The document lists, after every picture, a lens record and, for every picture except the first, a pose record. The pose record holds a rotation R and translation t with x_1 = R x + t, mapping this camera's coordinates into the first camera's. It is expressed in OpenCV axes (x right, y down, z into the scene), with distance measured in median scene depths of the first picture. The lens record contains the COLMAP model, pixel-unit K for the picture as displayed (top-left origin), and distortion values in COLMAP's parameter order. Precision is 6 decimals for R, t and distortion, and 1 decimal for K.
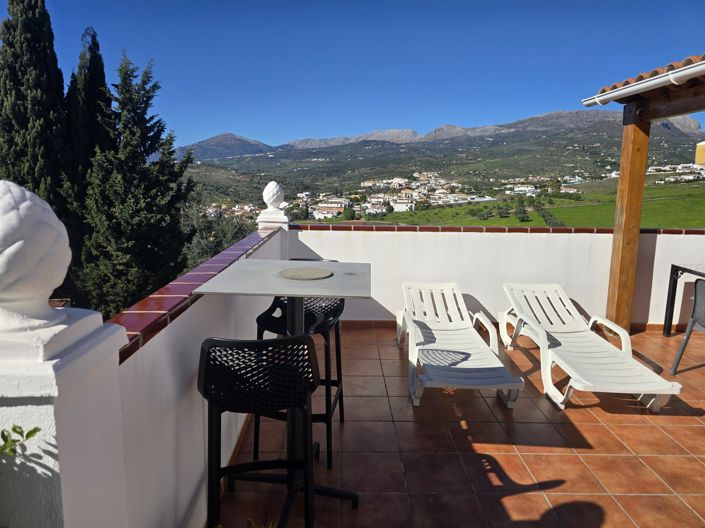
lens RADIAL K [[472.7, 0, 349.6], [0, 472.7, 254.0], [0, 0, 1]] dist [0.062087, -0.052559]
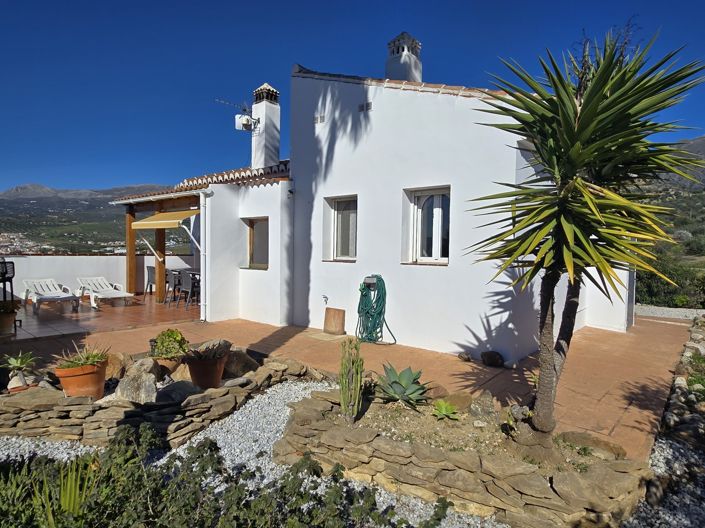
lens RADIAL K [[424.1, 0, 357.8], [0, 424.1, 263.8], [0, 0, 1]] dist [0.007804, -0.004520]
pose [[0.661705, -0.026816, 0.749285, -0.305198], [0.106650, 0.992565, -0.058661, 0.250199], [-0.742140, 0.118728, 0.659645, -1.318581]]
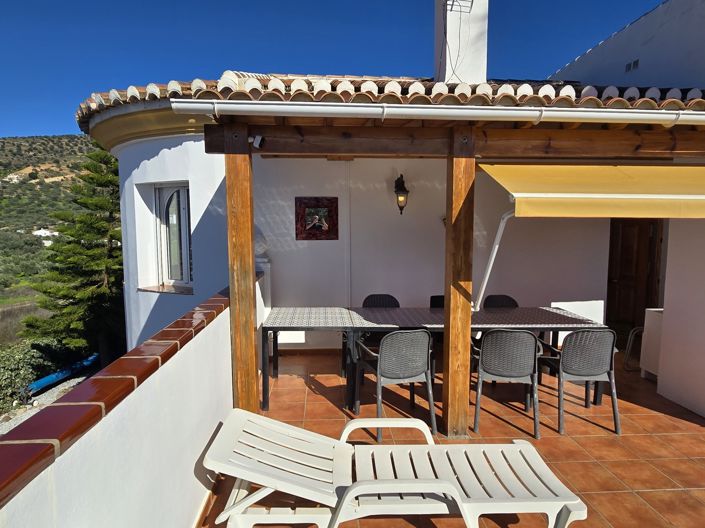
lens RADIAL K [[428.4, 0, 360.8], [0, 428.4, 262.9], [0, 0, 1]] dist [0.001572, 0.000792]
pose [[-0.059863, -0.107183, 0.992435, -0.076597], [0.154742, 0.981203, 0.115304, -0.148520], [-0.986140, 0.160473, -0.042152, 0.831744]]
